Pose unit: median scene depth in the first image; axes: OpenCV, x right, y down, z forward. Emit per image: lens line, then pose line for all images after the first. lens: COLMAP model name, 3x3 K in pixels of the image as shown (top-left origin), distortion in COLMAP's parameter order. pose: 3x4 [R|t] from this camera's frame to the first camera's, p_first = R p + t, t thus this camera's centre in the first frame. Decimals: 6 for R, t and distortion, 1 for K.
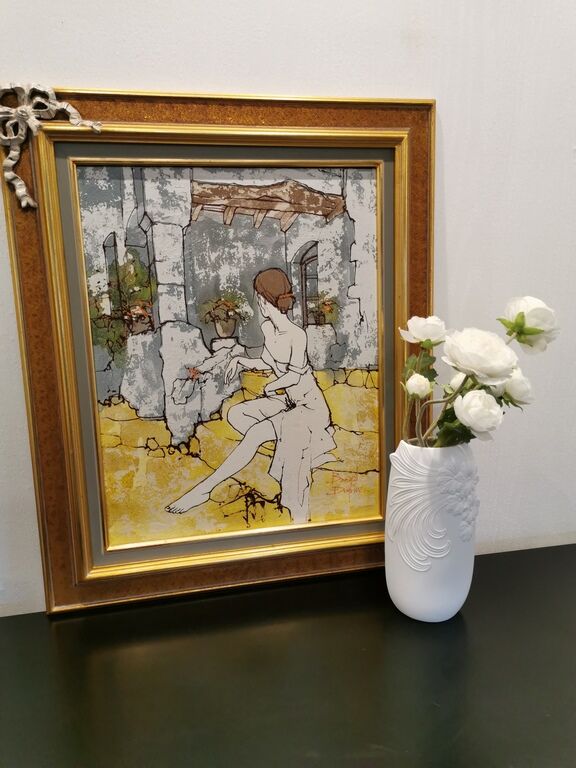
lens RADIAL K [[591.2, 0, 288.0], [0, 591.2, 384.0], [0, 0, 1]] dist [-0.000100, -0.038325]
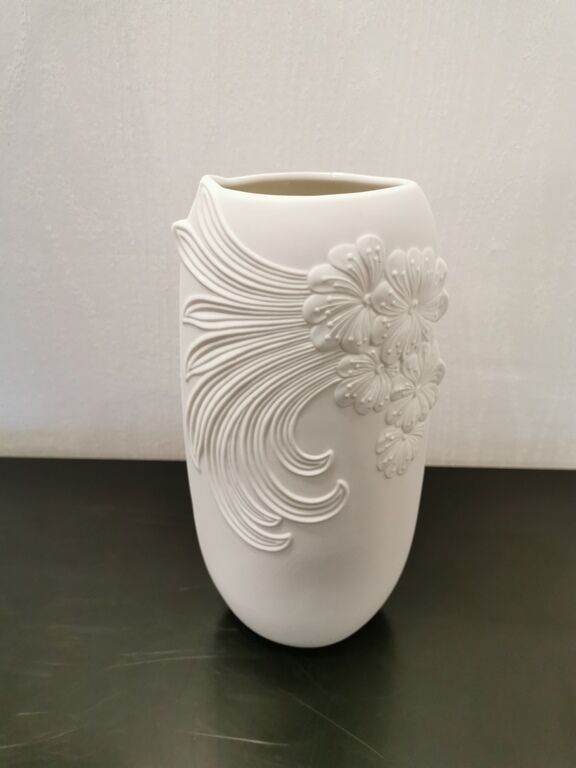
lens RADIAL K [[591.2, 0, 288.0], [0, 591.2, 384.0], [0, 0, 1]] dist [-0.000100, -0.038325]
pose [[0.999911, 0.011511, 0.006787, 0.222178], [-0.012980, 0.957387, 0.288517, 0.103710], [-0.003176, -0.288579, 0.957451, 0.640634]]
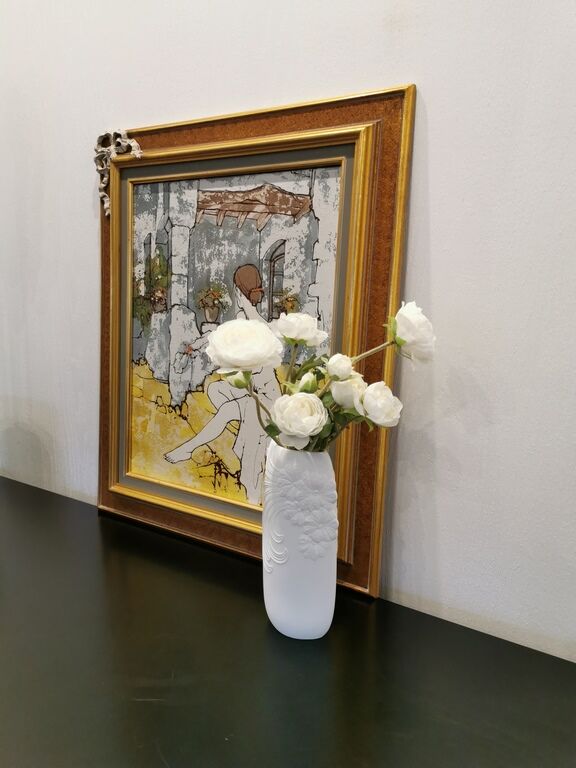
lens RADIAL K [[591.2, 0, 288.0], [0, 591.2, 384.0], [0, 0, 1]] dist [-0.000100, -0.038325]
pose [[0.717970, 0.155858, -0.678401, 0.820781], [-0.182718, 0.982632, 0.032379, -0.024948], [0.671665, 0.100709, 0.733978, 0.261957]]
